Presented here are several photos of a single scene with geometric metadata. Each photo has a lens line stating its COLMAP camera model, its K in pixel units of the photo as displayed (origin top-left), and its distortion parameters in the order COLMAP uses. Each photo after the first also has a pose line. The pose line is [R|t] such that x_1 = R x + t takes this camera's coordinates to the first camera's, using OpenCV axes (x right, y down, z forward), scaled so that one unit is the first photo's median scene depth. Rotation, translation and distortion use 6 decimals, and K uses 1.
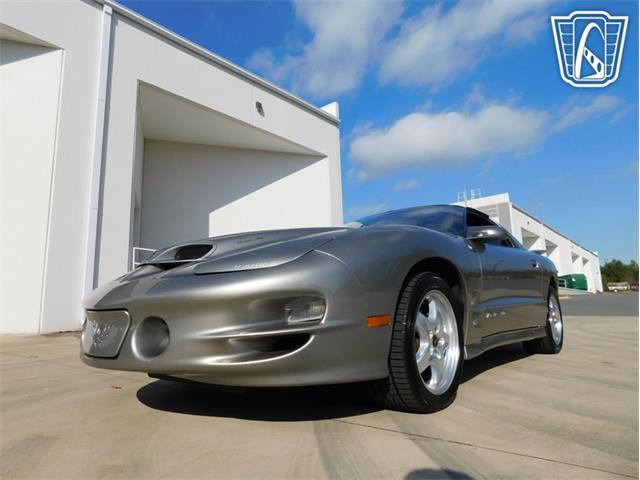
lens RADIAL K [[420.0, 0, 321.9], [0, 420.0, 230.0], [0, 0, 1]] dist [-0.069755, 0.046596]
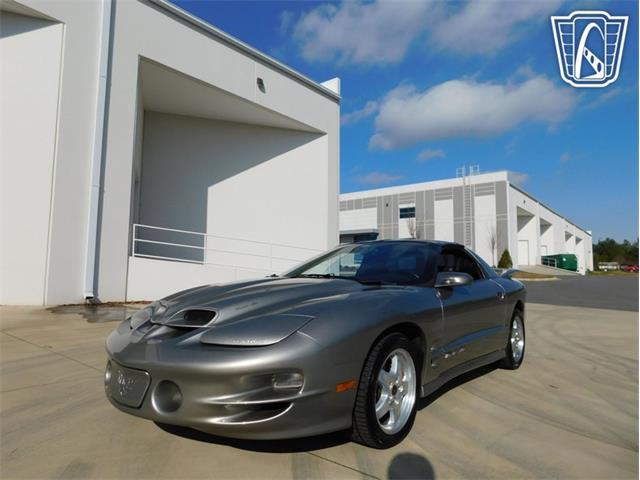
lens RADIAL K [[420.0, 0, 321.9], [0, 420.0, 231.1], [0, 0, 1]] dist [-0.069755, 0.046596]
pose [[0.999096, 0.041703, 0.008308, 0.011253], [-0.042261, 0.995451, 0.085389, -0.121176], [-0.004710, -0.085663, 0.996313, -0.074646]]
